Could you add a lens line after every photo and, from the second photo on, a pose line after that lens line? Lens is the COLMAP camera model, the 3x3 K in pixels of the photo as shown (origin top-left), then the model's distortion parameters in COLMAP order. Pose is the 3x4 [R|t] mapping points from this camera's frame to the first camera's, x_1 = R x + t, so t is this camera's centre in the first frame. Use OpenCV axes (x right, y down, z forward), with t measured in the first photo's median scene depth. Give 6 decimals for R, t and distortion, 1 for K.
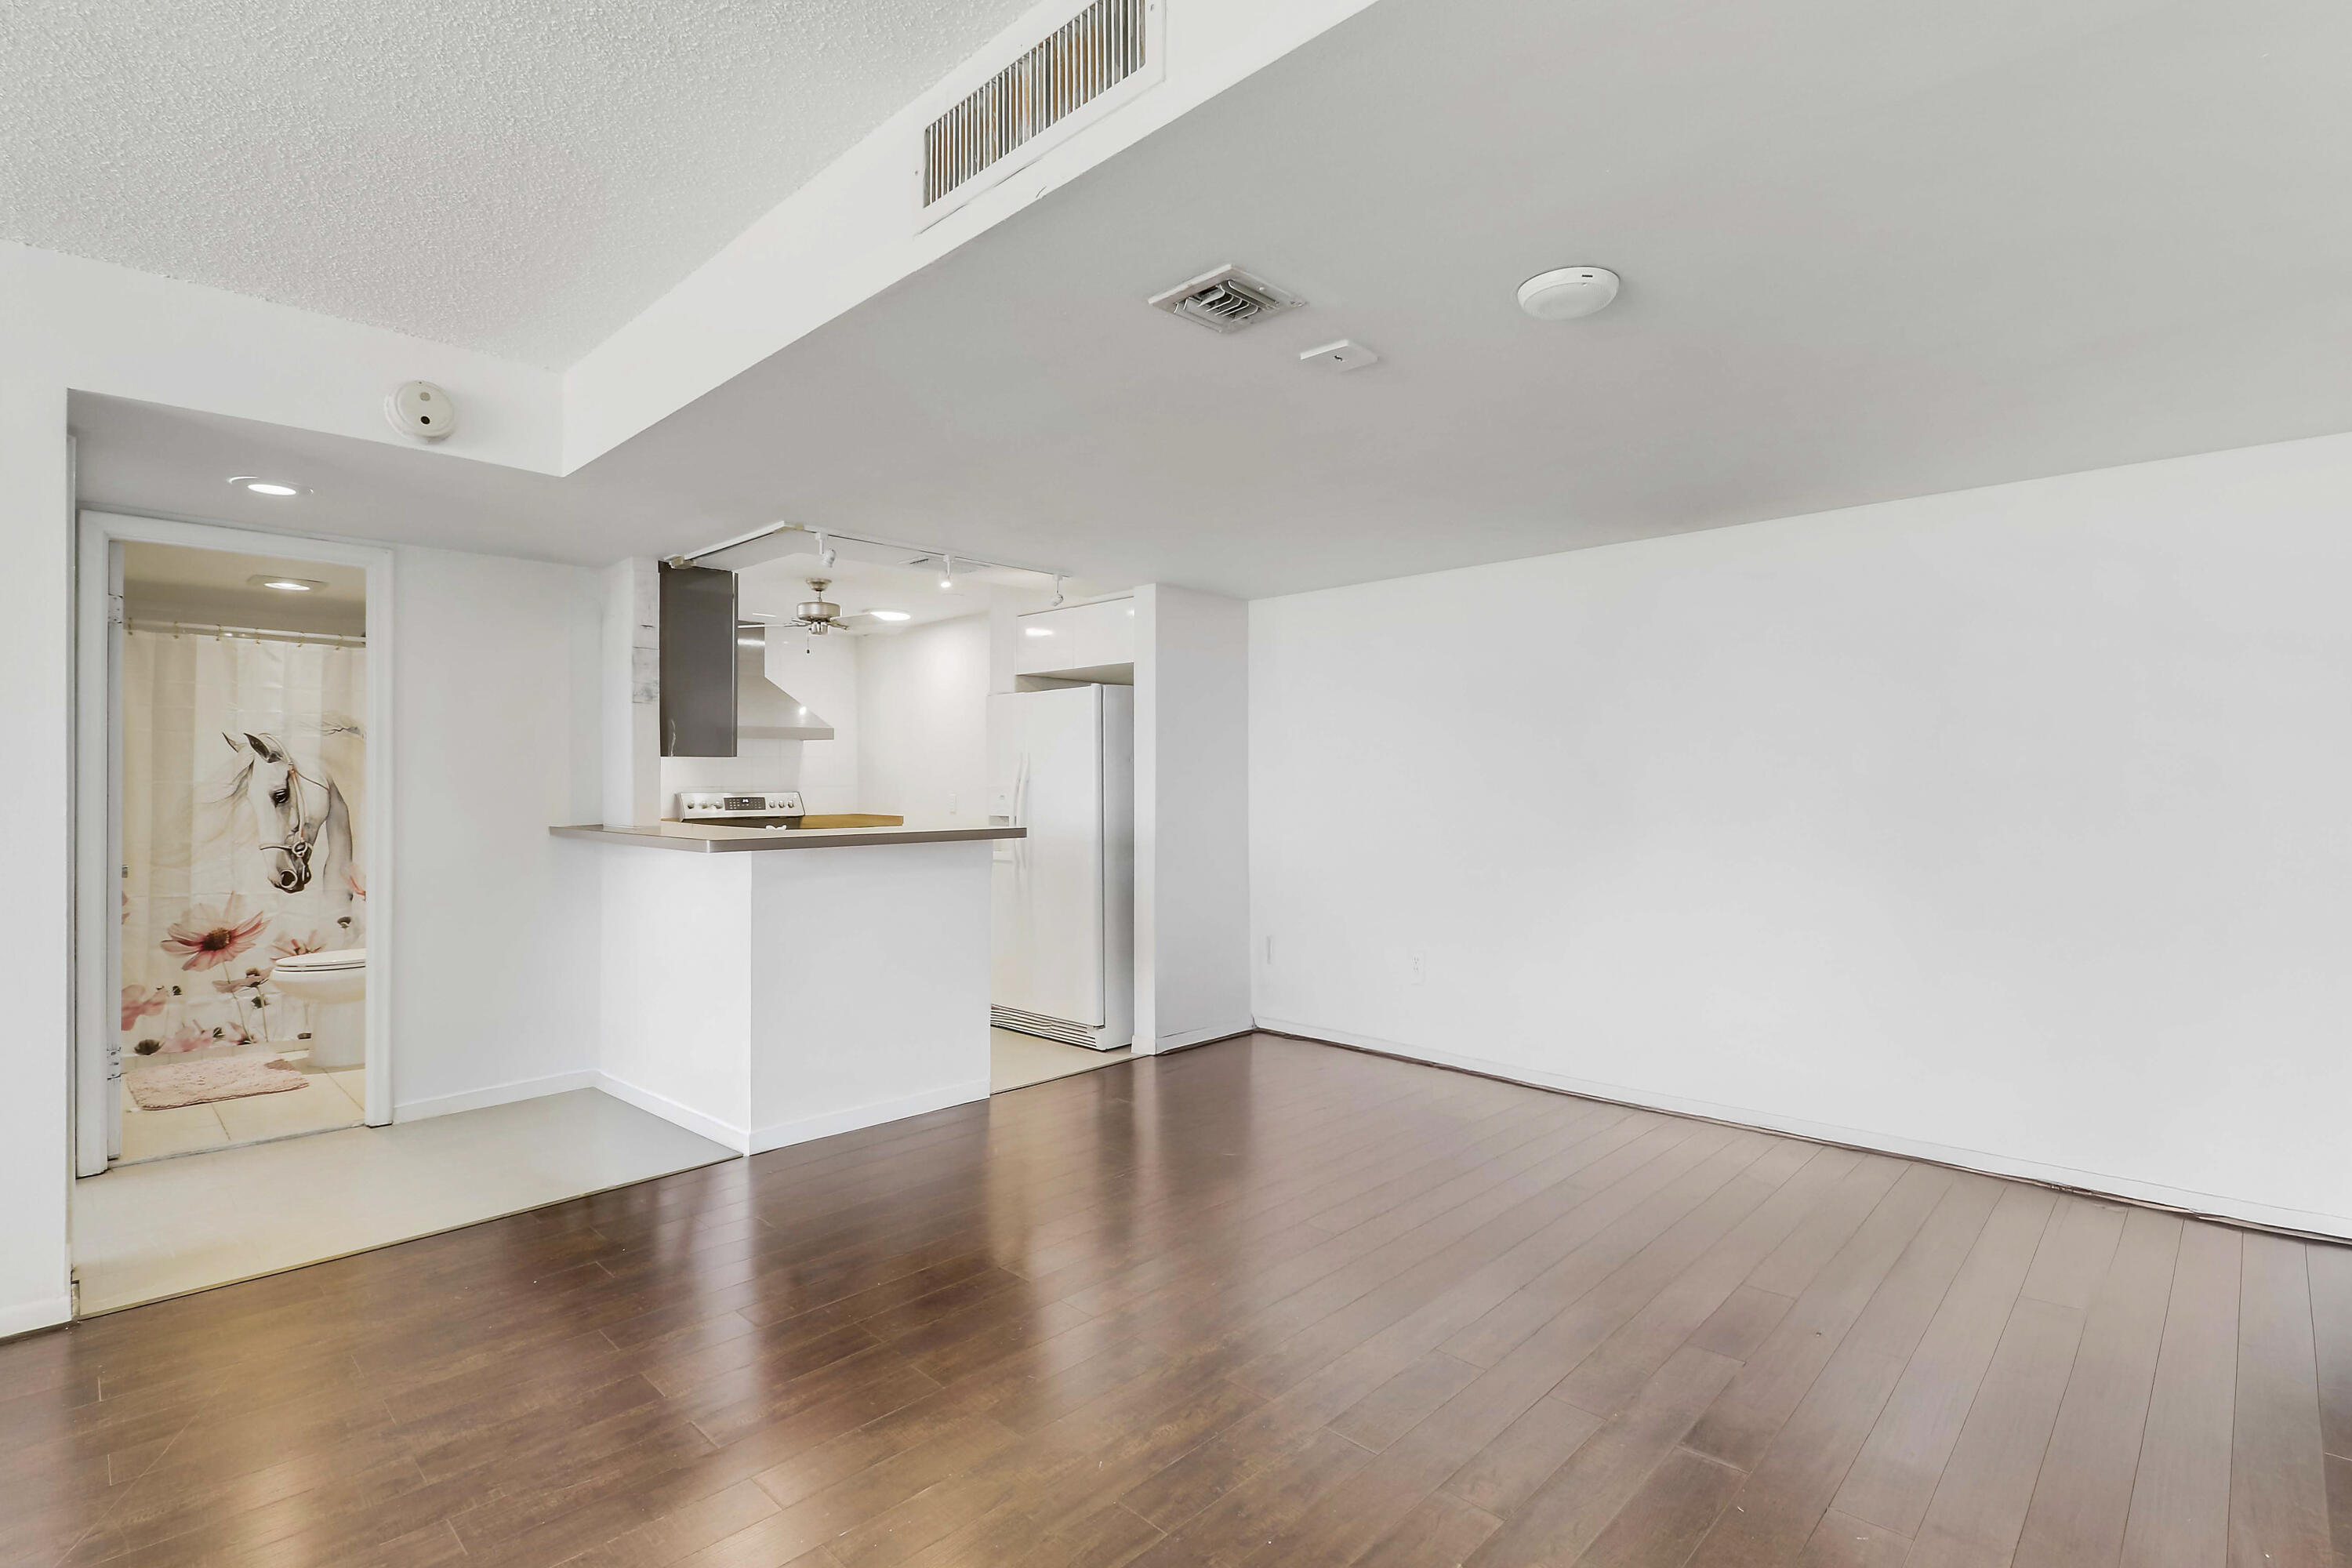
lens RADIAL K [[1101.2, 0, 1181.6], [0, 1101.2, 777.0], [0, 0, 1]] dist [0.000417, -0.000059]
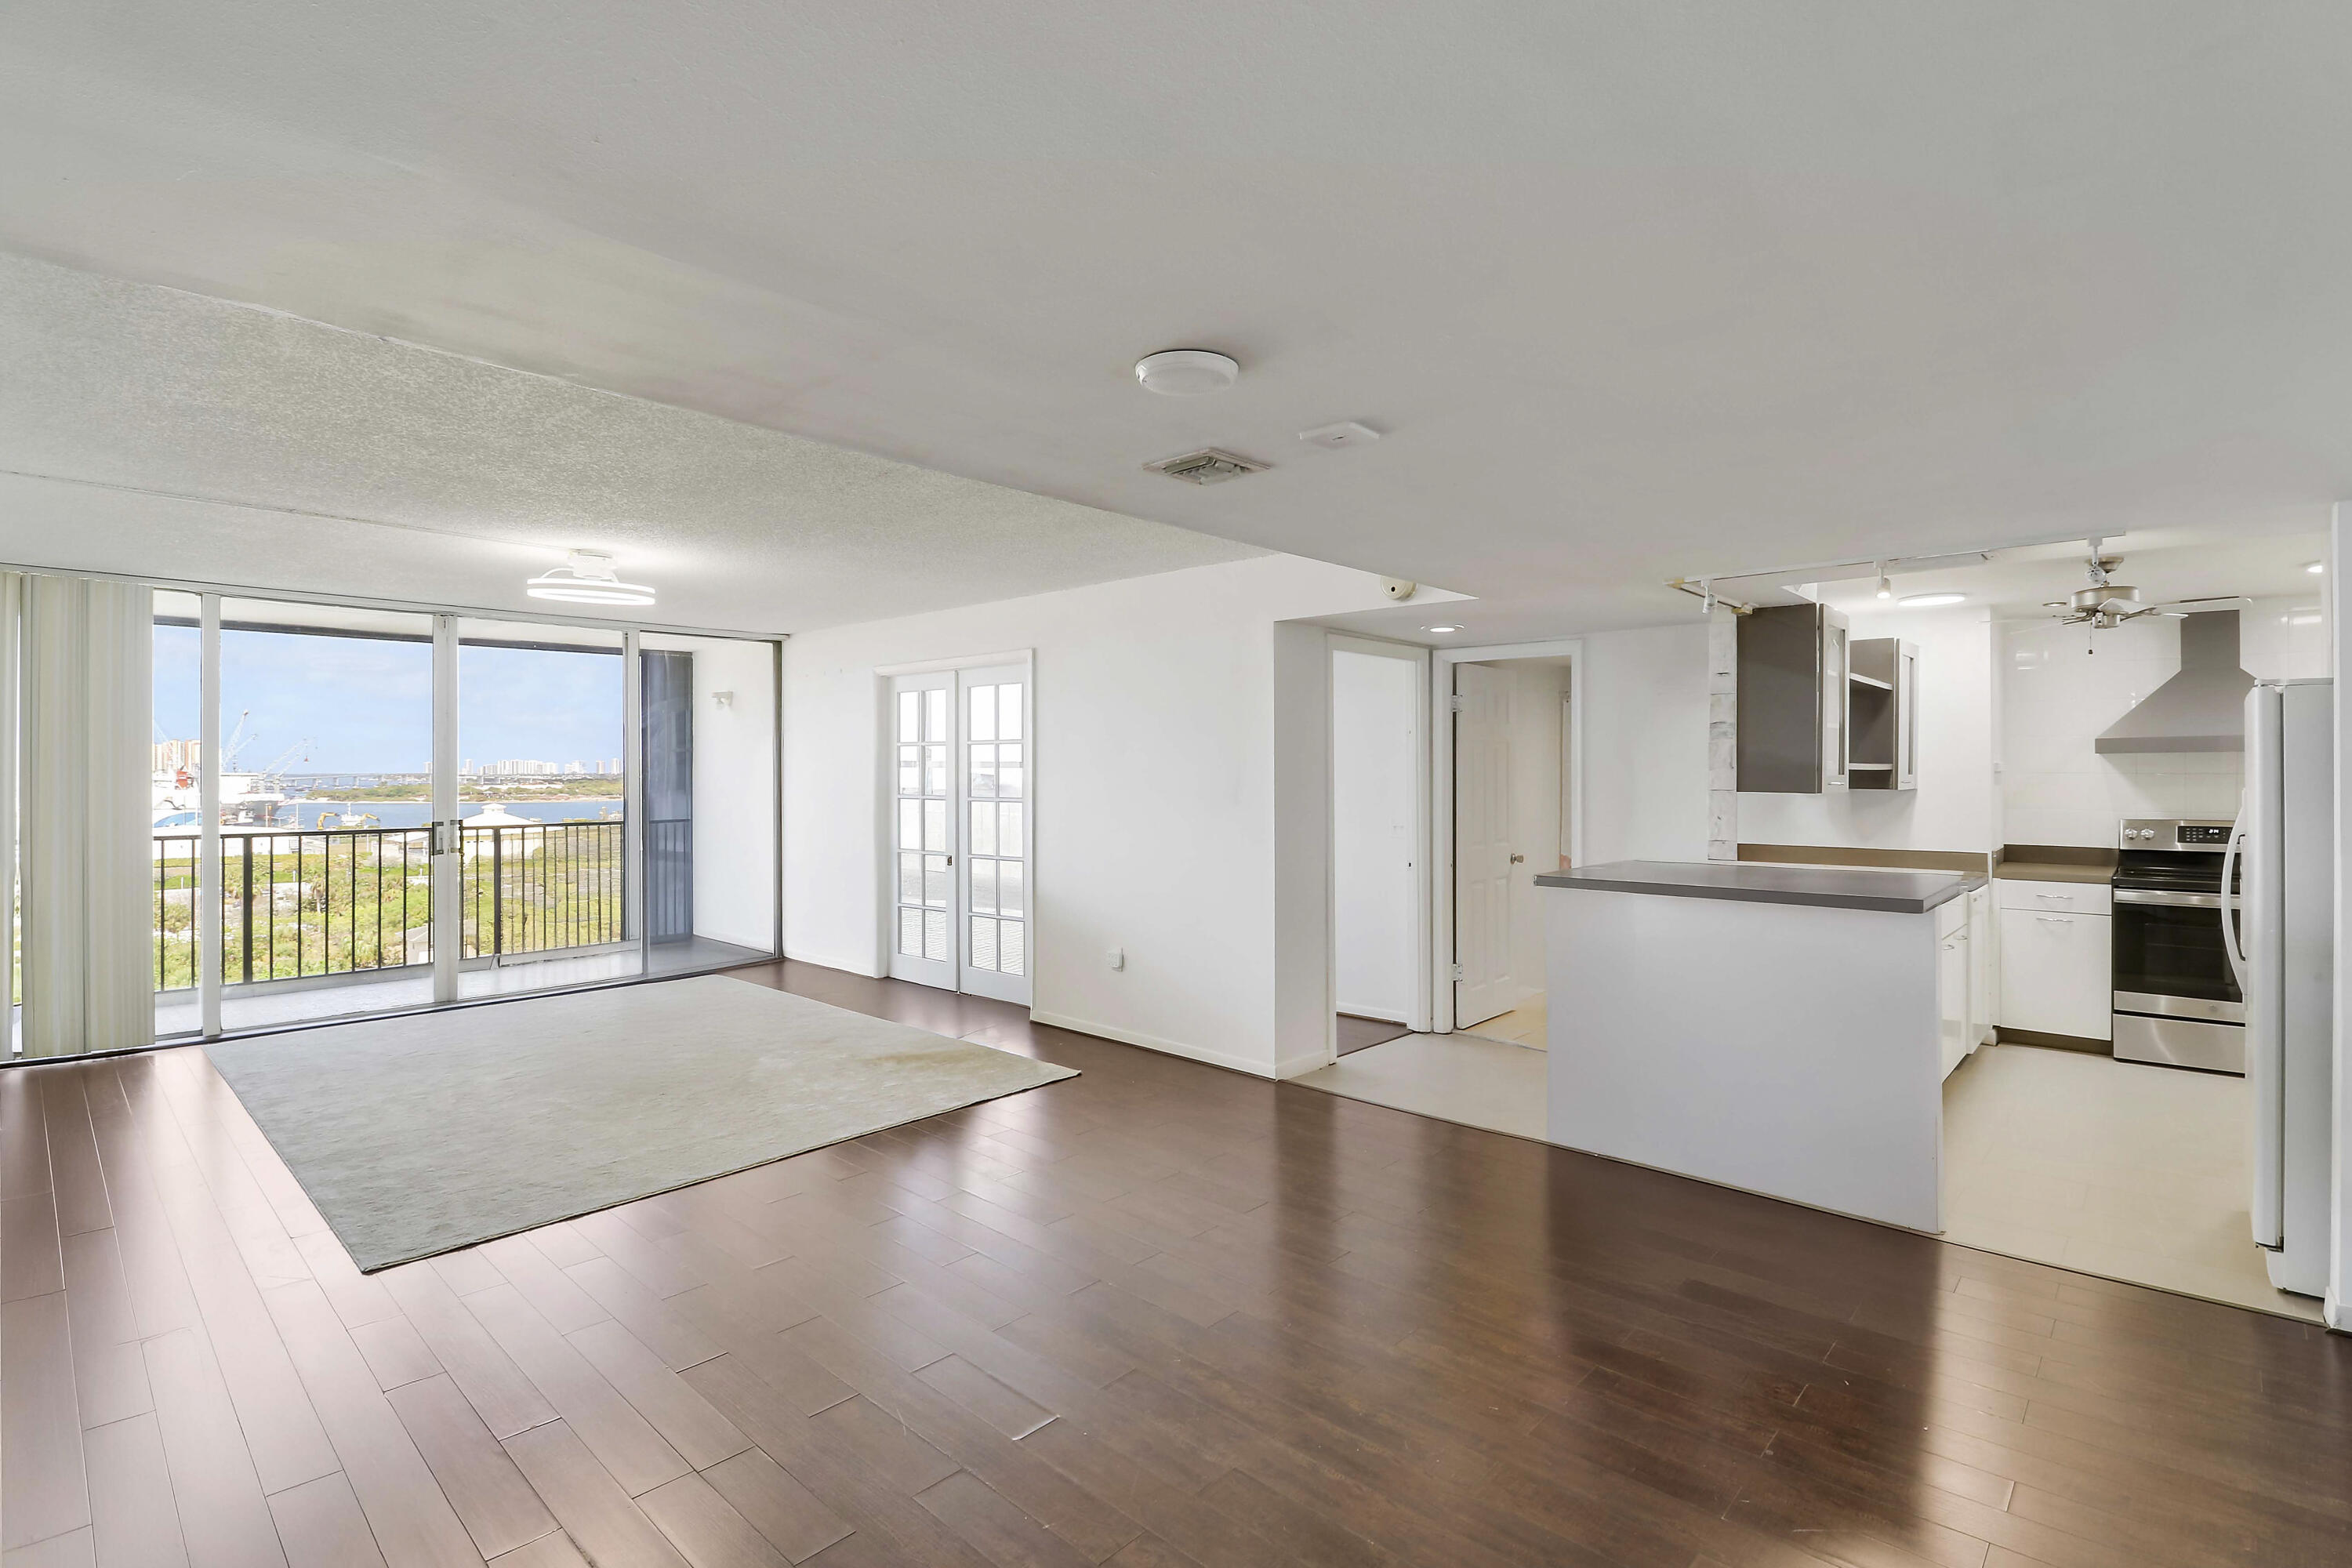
lens RADIAL K [[1105.3, 0, 1177.3], [0, 1105.3, 758.5], [0, 0, 1]] dist [-0.001145, -0.010498]
pose [[0.026127, -0.006371, -0.999638, 0.518305], [0.008165, 0.999948, -0.006160, -0.045218], [0.999625, -0.008001, 0.026177, 0.387213]]
